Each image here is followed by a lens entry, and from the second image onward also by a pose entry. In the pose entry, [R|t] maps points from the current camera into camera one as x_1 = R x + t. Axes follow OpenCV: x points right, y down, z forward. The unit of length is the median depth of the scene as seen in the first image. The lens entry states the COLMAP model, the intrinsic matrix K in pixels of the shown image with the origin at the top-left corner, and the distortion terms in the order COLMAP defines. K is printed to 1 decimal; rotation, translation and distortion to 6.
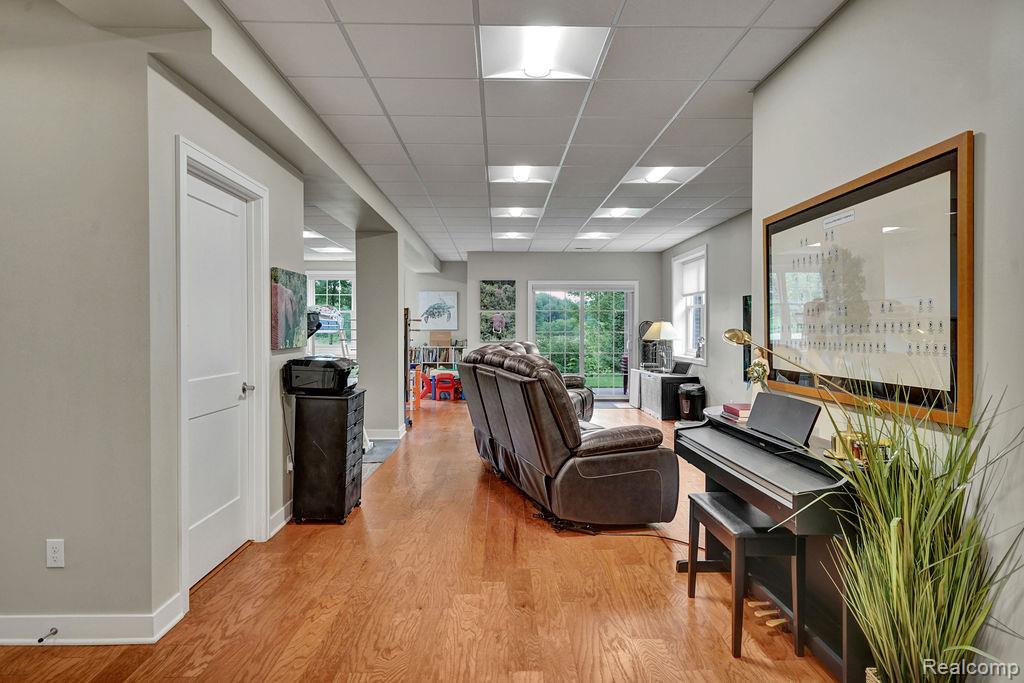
lens RADIAL K [[602.7, 0, 512.0], [0, 602.7, 341.5], [0, 0, 1]] dist [0.001061, -0.001698]
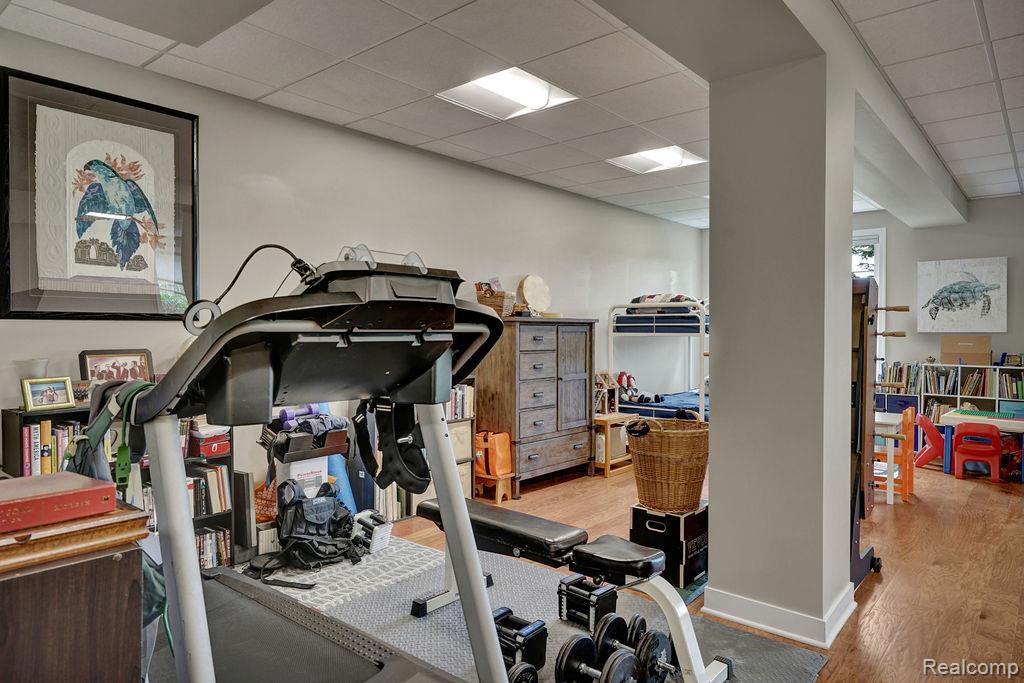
lens RADIAL K [[602.7, 0, 512.0], [0, 602.7, 341.5], [0, 0, 1]] dist [0.001061, -0.001698]
pose [[0.724289, 0.005886, -0.689471, -0.046111], [-0.009496, 0.999954, -0.001439, -0.007848], [0.689431, 0.007590, 0.724312, 0.372374]]
